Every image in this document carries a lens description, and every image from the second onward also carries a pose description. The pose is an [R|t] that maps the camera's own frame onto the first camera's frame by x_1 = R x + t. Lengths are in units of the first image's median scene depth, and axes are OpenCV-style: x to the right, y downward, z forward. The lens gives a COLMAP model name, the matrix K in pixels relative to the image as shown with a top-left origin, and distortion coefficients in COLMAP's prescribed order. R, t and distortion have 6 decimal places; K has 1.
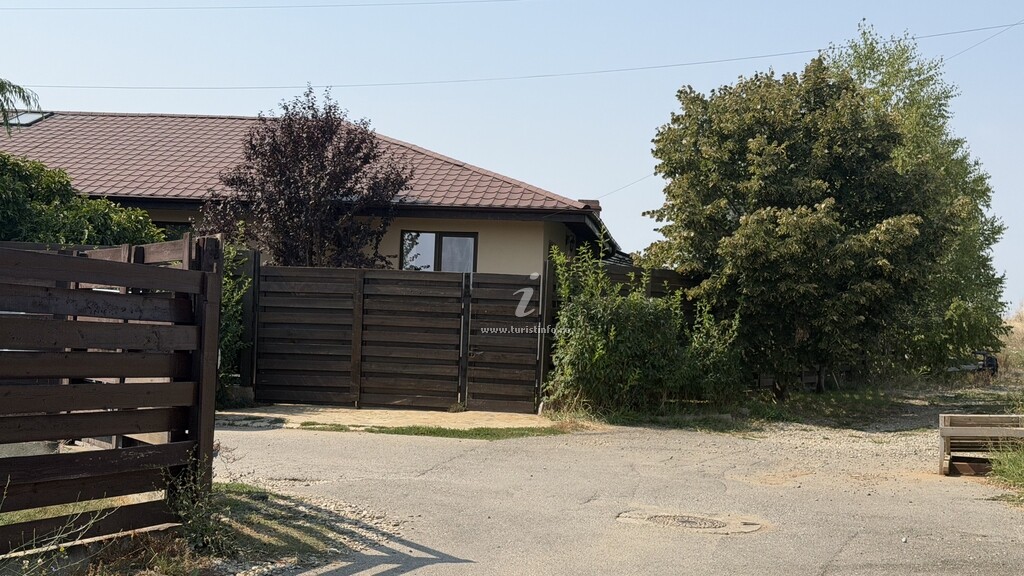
lens RADIAL K [[1470.9, 0, 511.6], [0, 1470.9, 288.4], [0, 0, 1]] dist [0.009943, 0.000000]
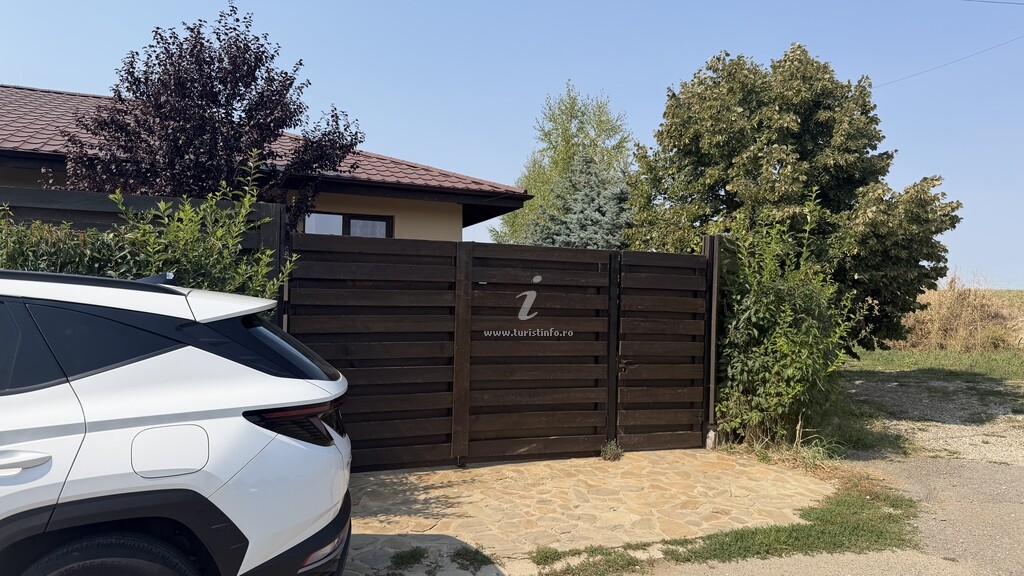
lens RADIAL K [[725.8, 0, 511.1], [0, 725.8, 285.7], [0, 0, 1]] dist [0.034808, -0.050230]
pose [[0.864618, -0.006013, 0.502394, -0.240429], [0.002461, 0.999967, 0.007733, 0.002947], [-0.502424, -0.005450, 0.864604, 0.726676]]
